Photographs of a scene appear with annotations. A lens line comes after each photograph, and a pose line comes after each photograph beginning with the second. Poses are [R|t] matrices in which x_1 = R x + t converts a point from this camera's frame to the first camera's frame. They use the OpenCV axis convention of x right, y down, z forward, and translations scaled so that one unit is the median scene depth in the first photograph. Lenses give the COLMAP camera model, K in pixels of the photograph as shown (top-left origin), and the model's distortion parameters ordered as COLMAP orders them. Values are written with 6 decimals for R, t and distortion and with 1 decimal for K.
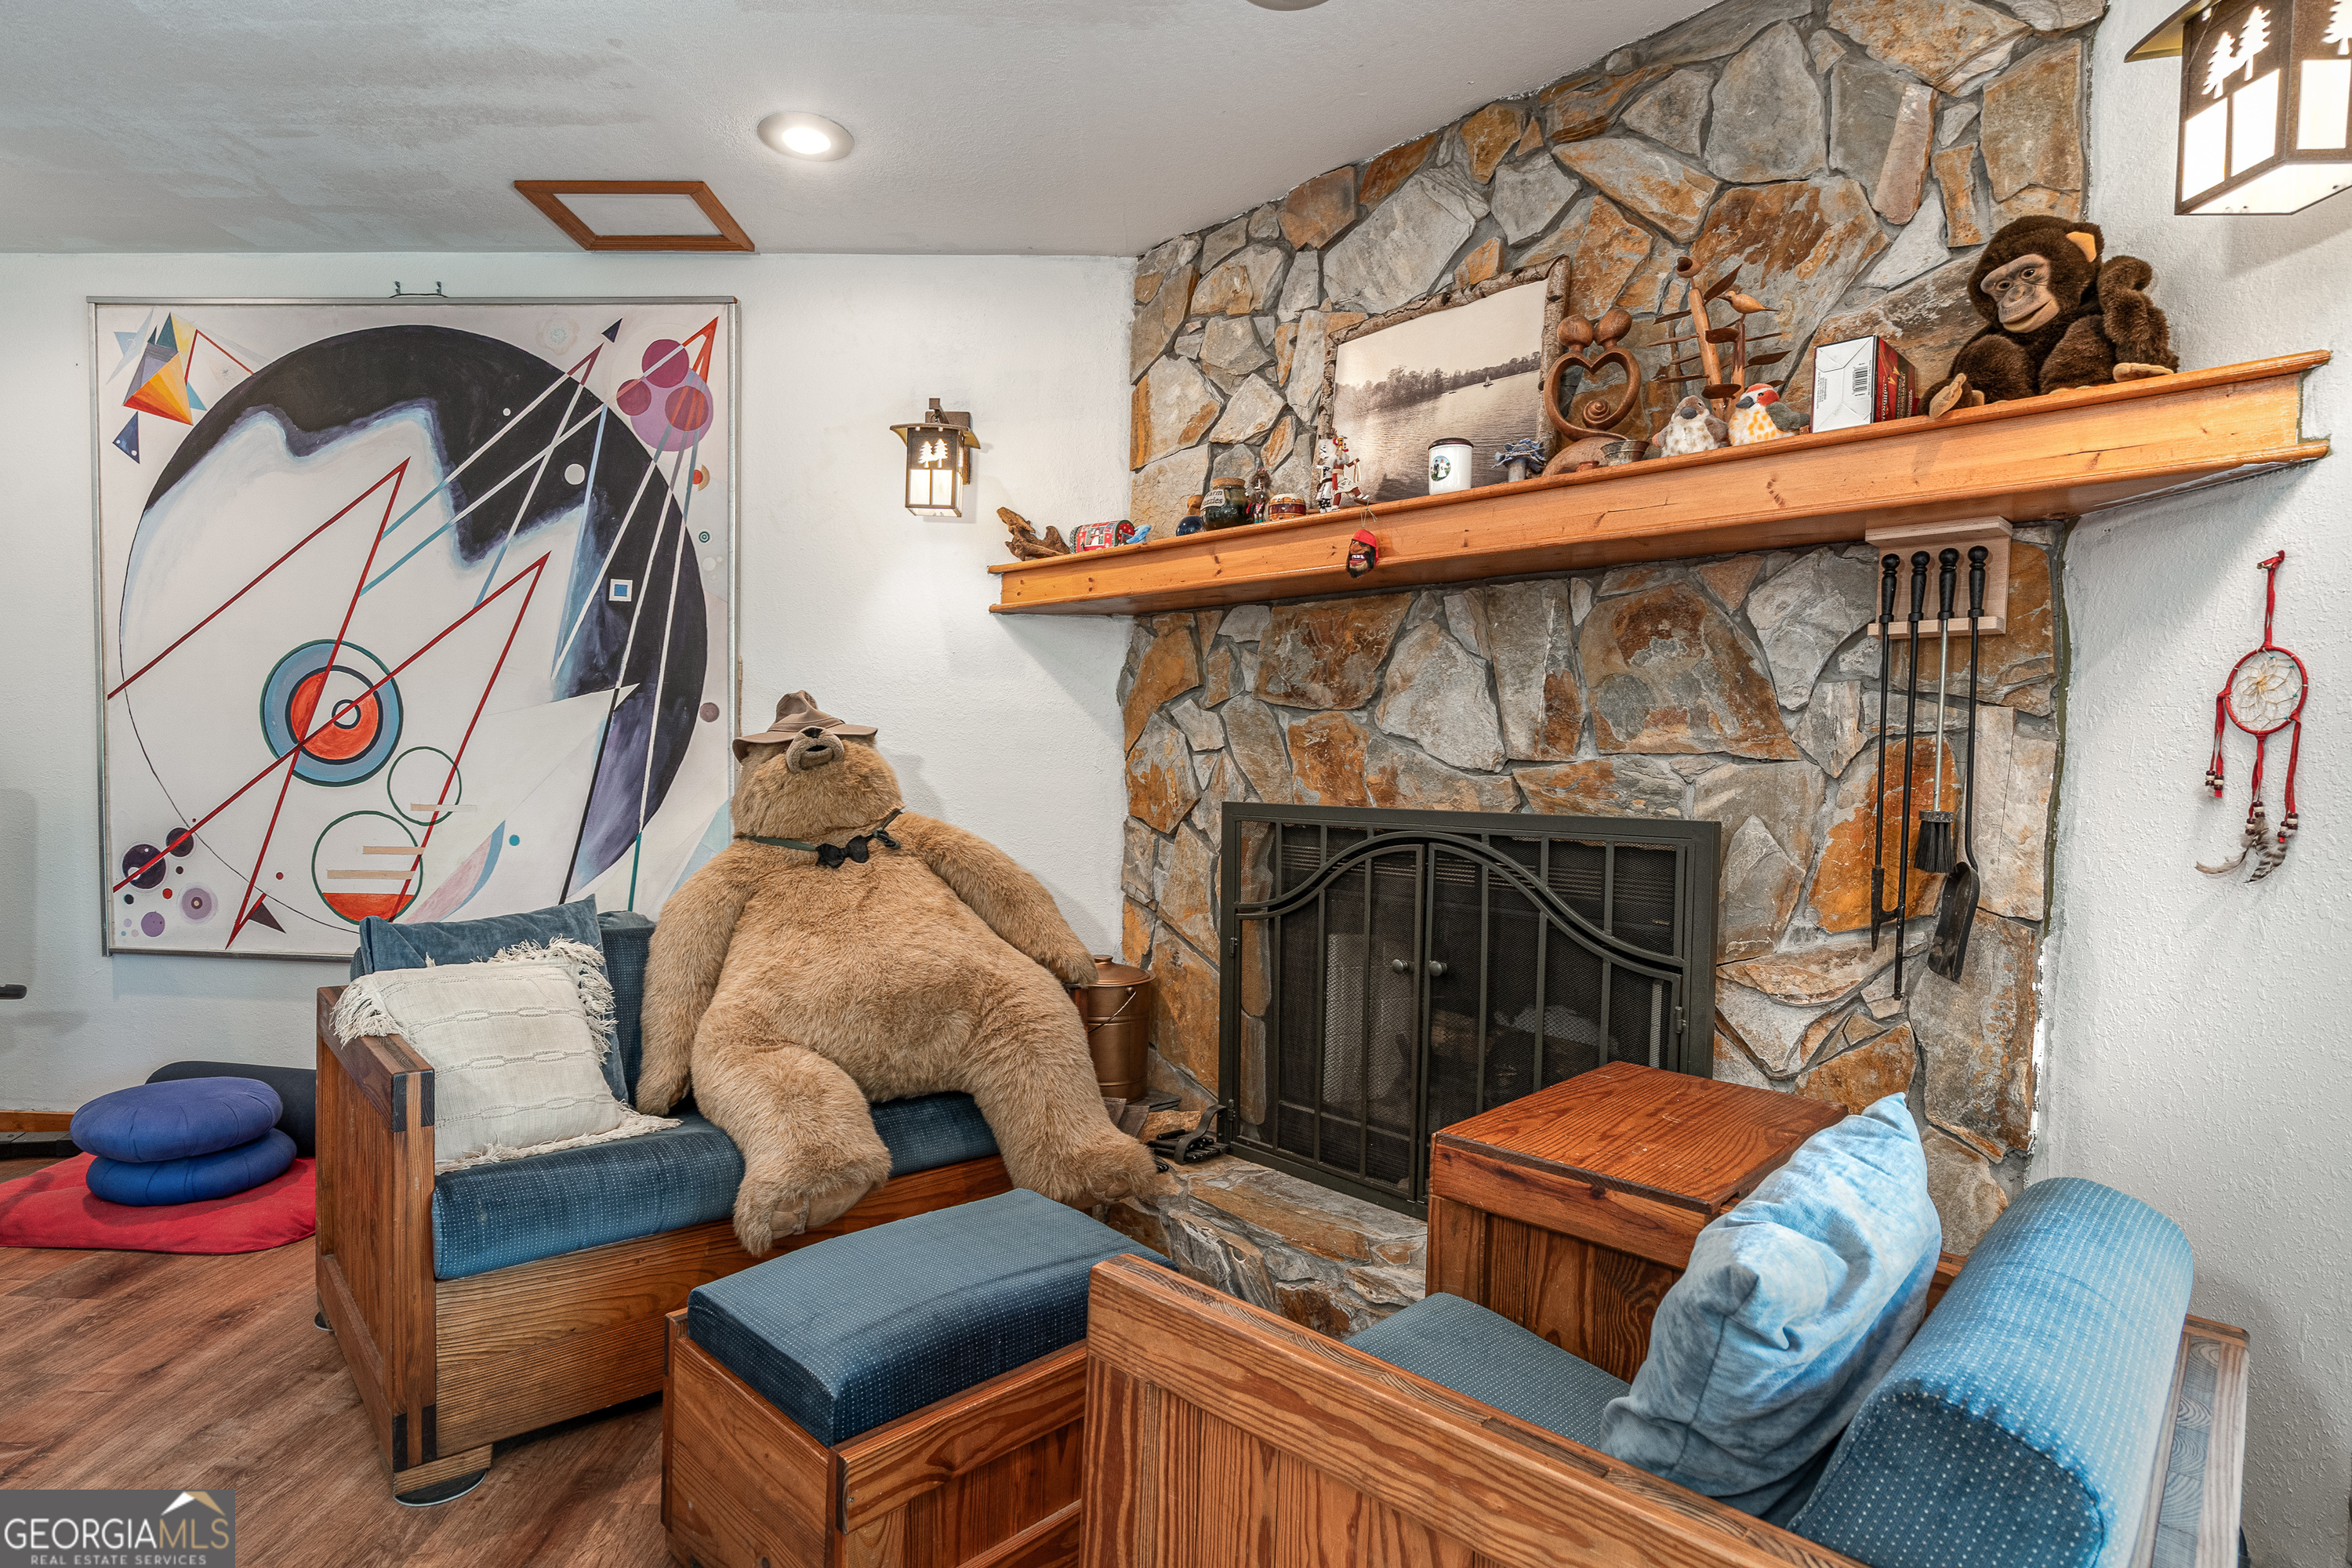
lens RADIAL K [[1102.6, 0, 1128.9], [0, 1102.6, 767.9], [0, 0, 1]] dist [-0.002130, 0.000328]
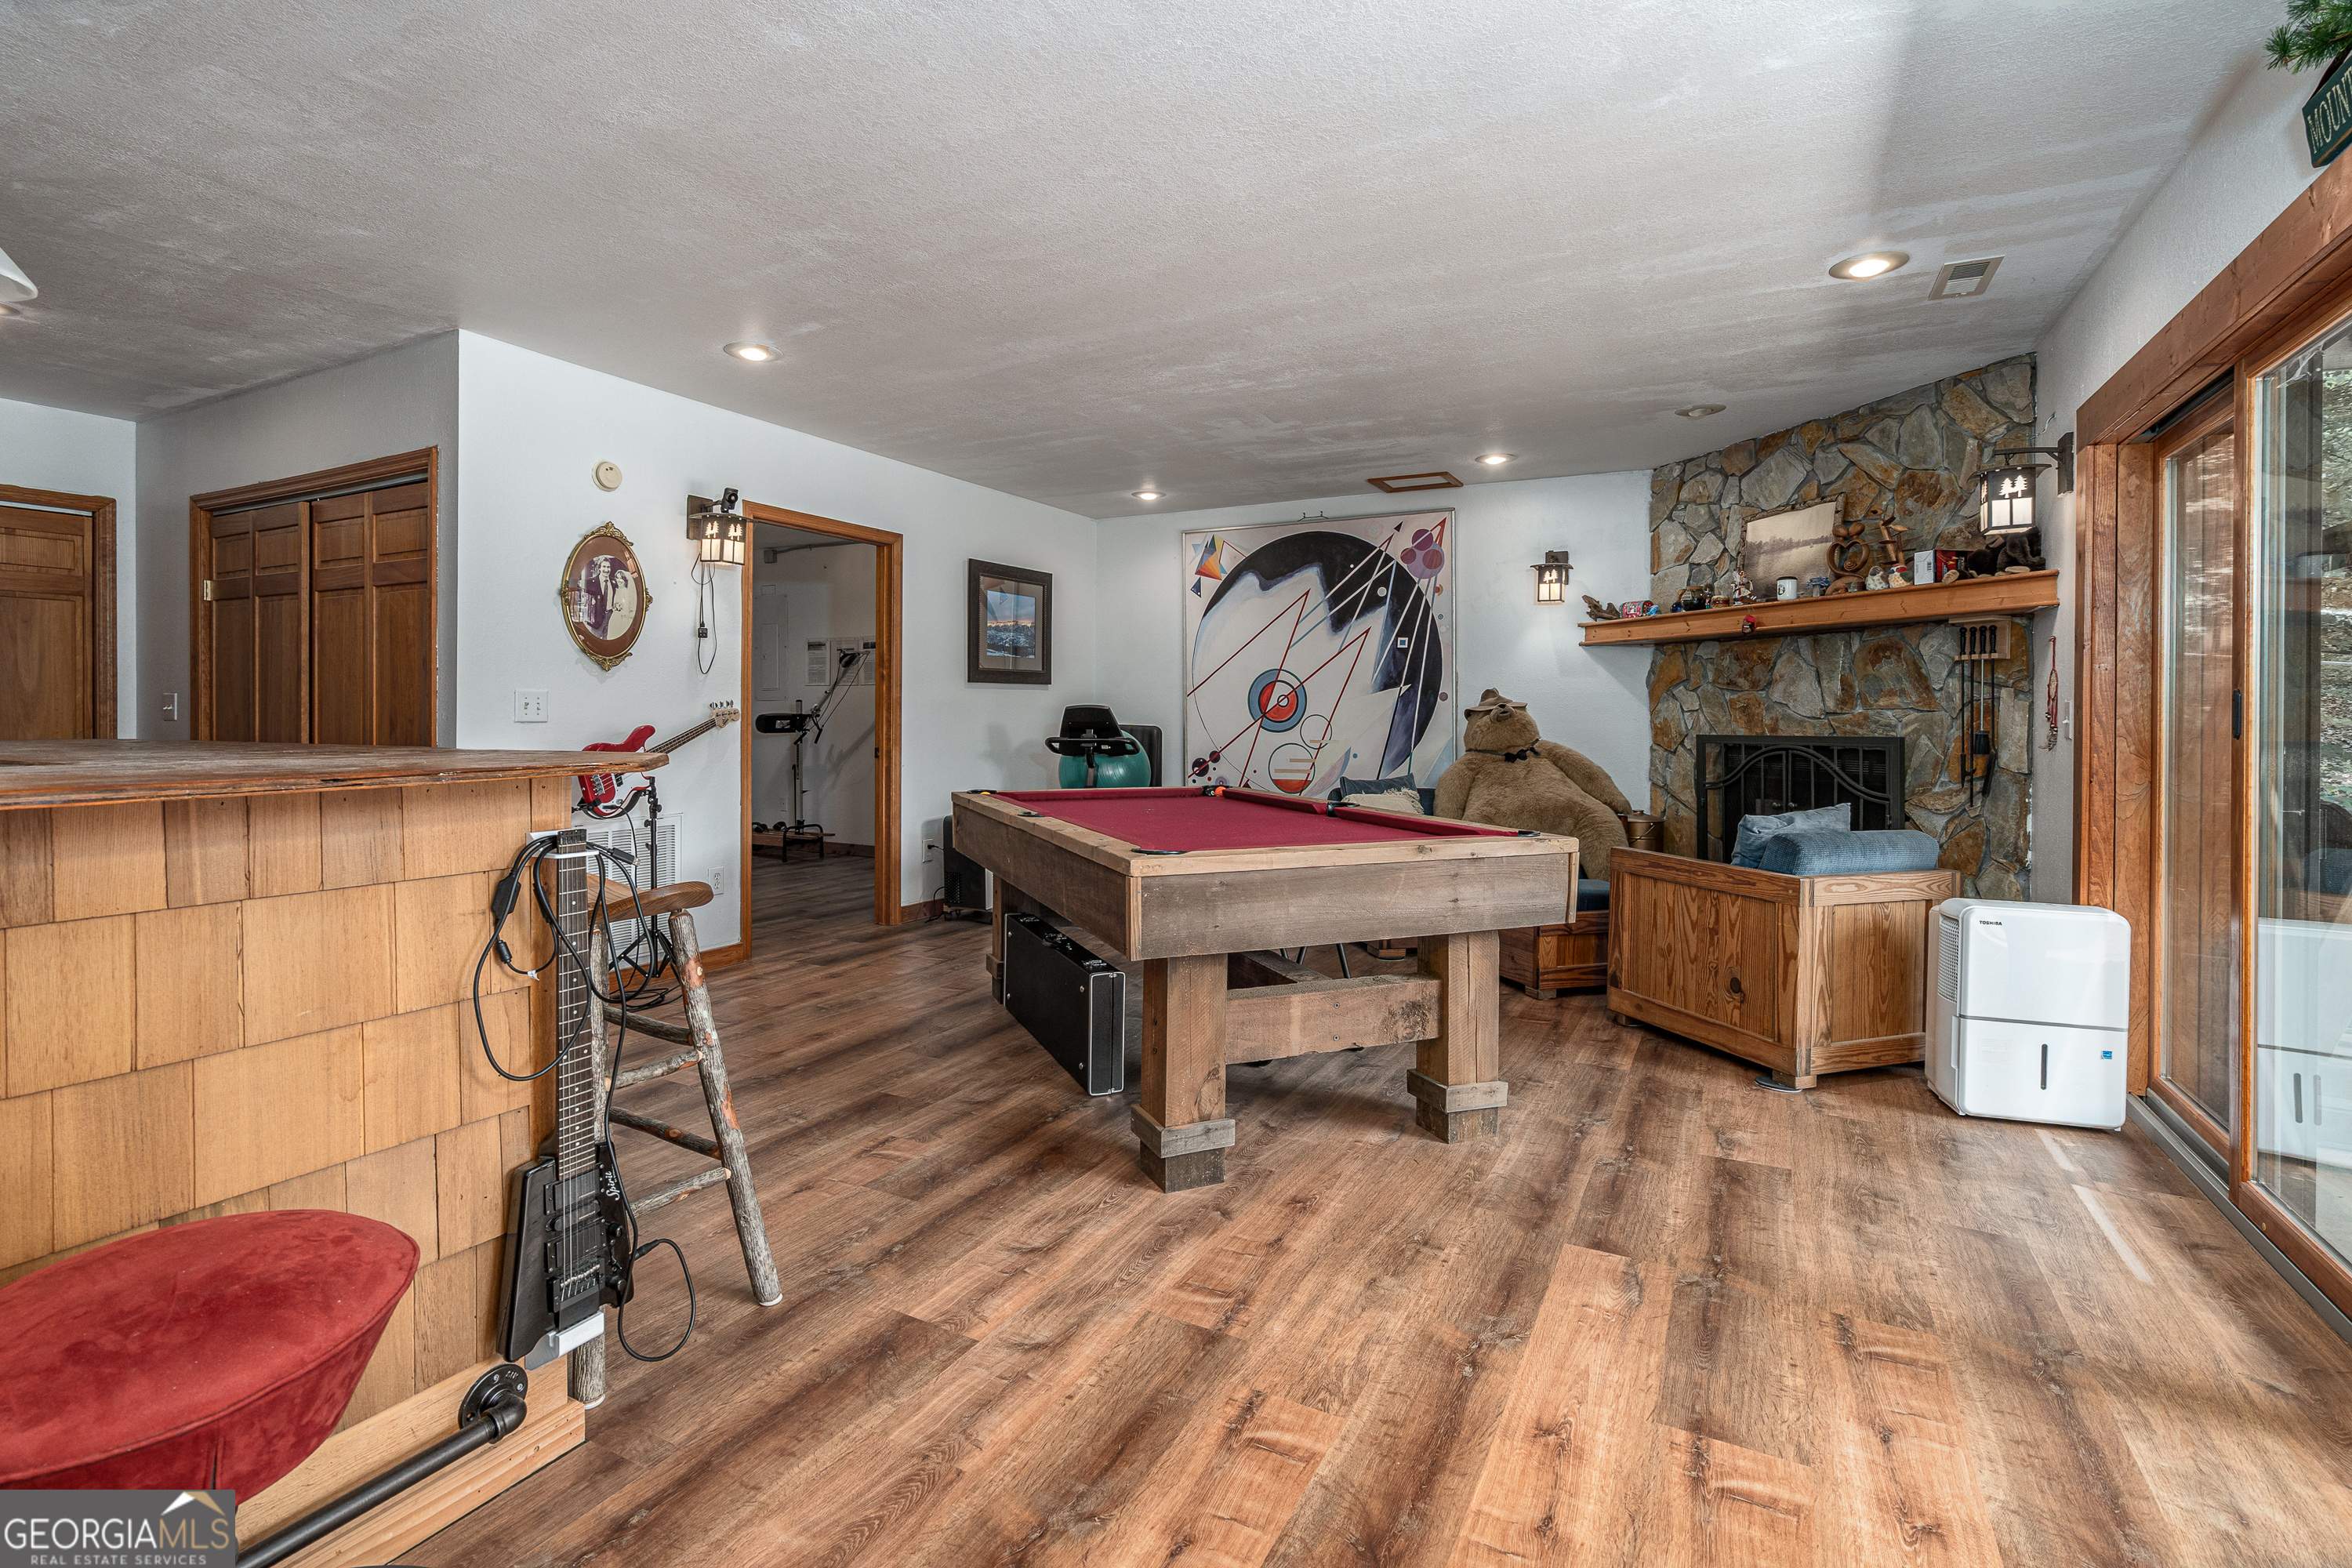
lens RADIAL K [[1081.6, 0, 1181.5], [0, 1081.6, 717.1], [0, 0, 1]] dist [0.000116, 0.000249]
pose [[0.889896, -0.014019, -0.455949, 0.161831], [0.007783, 0.999849, -0.015552, 0.022970], [0.456098, 0.010291, 0.889870, -1.384482]]
